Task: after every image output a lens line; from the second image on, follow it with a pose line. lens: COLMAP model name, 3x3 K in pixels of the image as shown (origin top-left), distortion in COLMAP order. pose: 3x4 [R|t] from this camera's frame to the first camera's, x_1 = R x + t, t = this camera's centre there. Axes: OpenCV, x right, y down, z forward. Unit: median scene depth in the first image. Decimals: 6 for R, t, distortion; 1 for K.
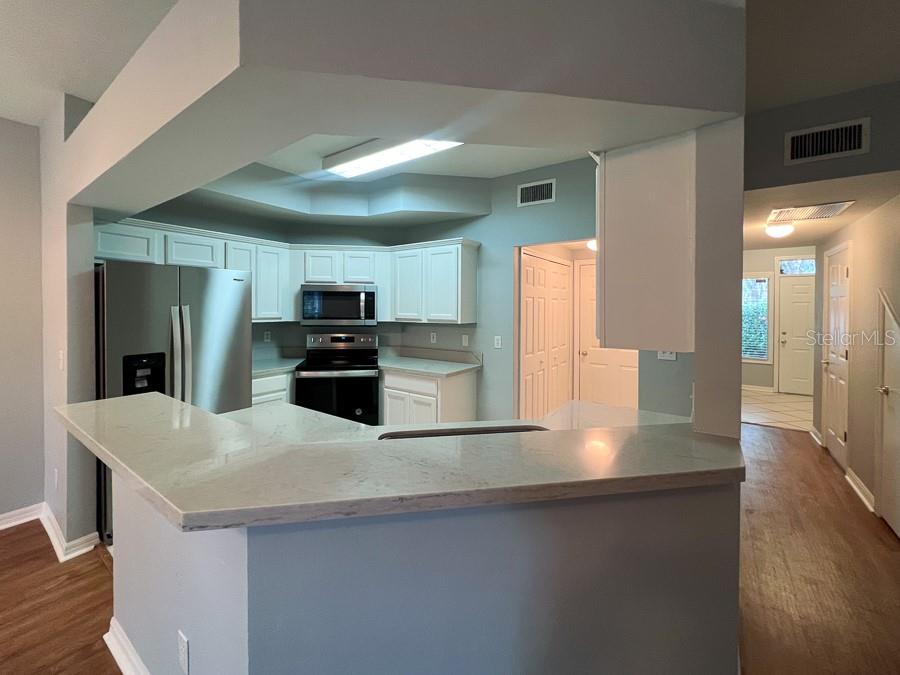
lens RADIAL K [[370.6, 0, 433.5], [0, 370.6, 311.0], [0, 0, 1]] dist [-0.000165, 0.000017]
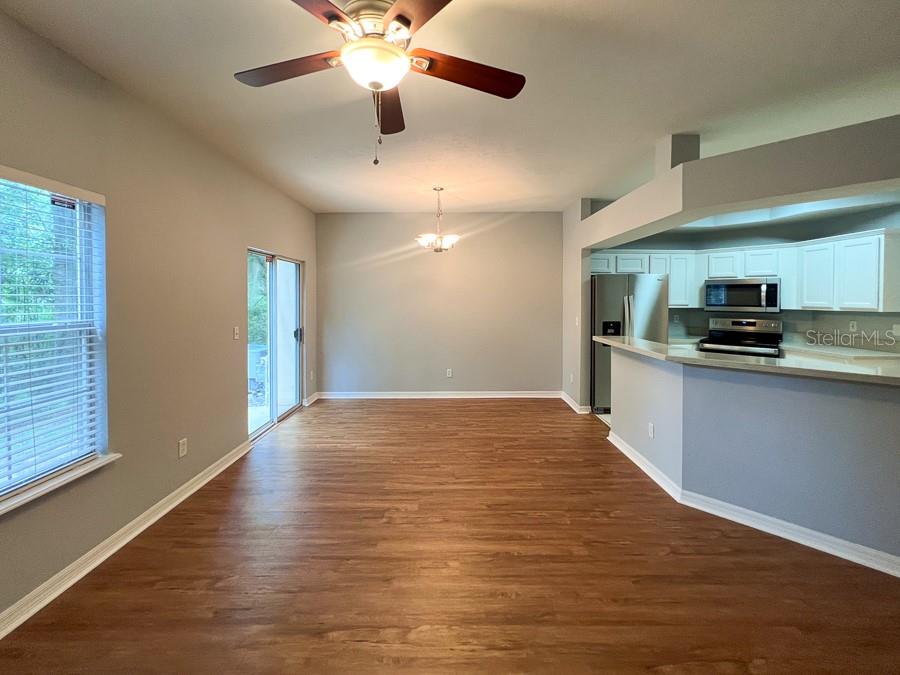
lens RADIAL K [[372.9, 0, 447.0], [0, 372.9, 304.6], [0, 0, 1]] dist [-0.000595, 0.000025]
pose [[0.585247, 0.009869, -0.810795, 0.186484], [-0.007094, 0.999950, 0.007051, 0.013988], [0.810824, 0.001625, 0.585288, -0.534025]]
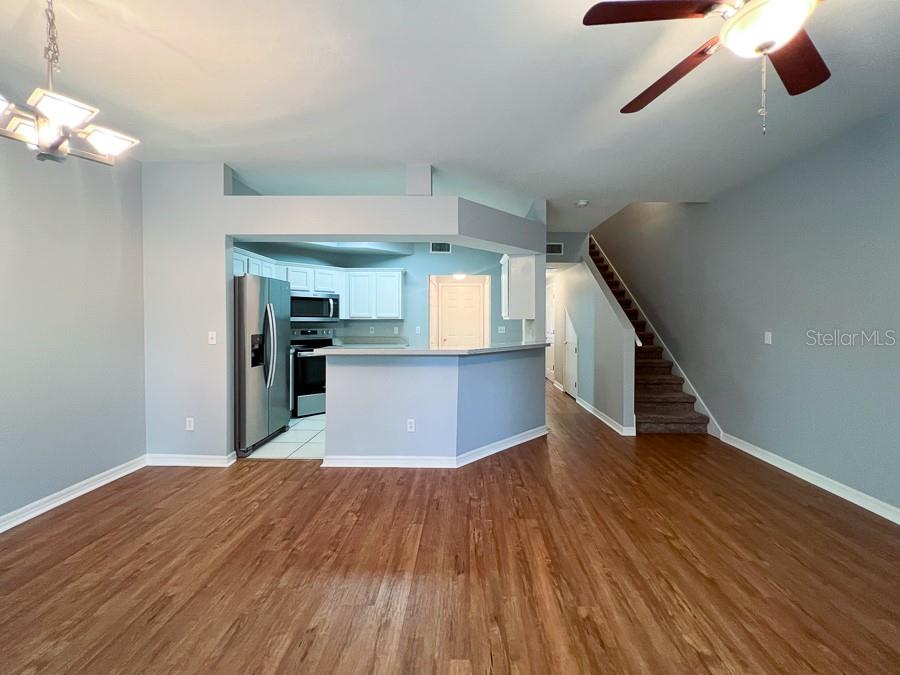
lens RADIAL K [[378.4, 0, 451.9], [0, 378.4, 324.5], [0, 0, 1]] dist [0.000147, 0.000089]
pose [[0.813850, -0.008612, 0.581012, -0.673546], [0.007408, 0.999963, 0.004445, 0.048426], [-0.581028, 0.000687, 0.813883, -0.484036]]
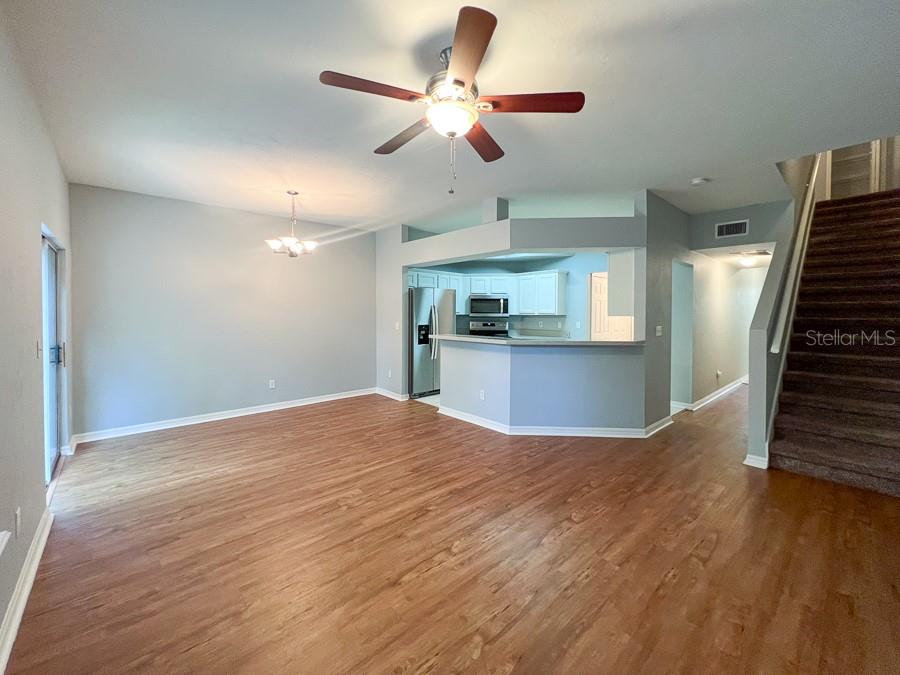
lens RADIAL K [[369.9, 0, 437.7], [0, 369.9, 318.5], [0, 0, 1]] dist [0.000782, 0.000213]
pose [[0.975365, 0.003139, -0.220573, -0.096317], [-0.002279, 0.999989, 0.004152, 0.042238], [0.220584, -0.003547, 0.975362, -0.890499]]
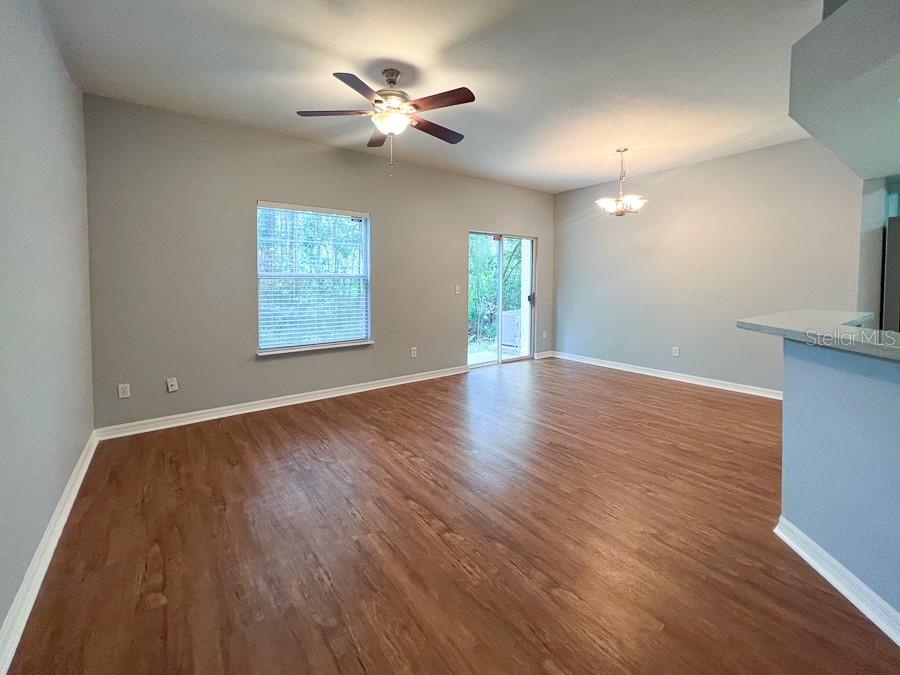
lens RADIAL K [[379.0, 0, 439.0], [0, 379.0, 293.5], [0, 0, 1]] dist [-0.000220, -0.000034]
pose [[-0.304614, 0.030231, -0.951996, 0.493626], [-0.014262, 0.999239, 0.036295, 0.060835], [0.952369, 0.024633, -0.303951, -0.033759]]
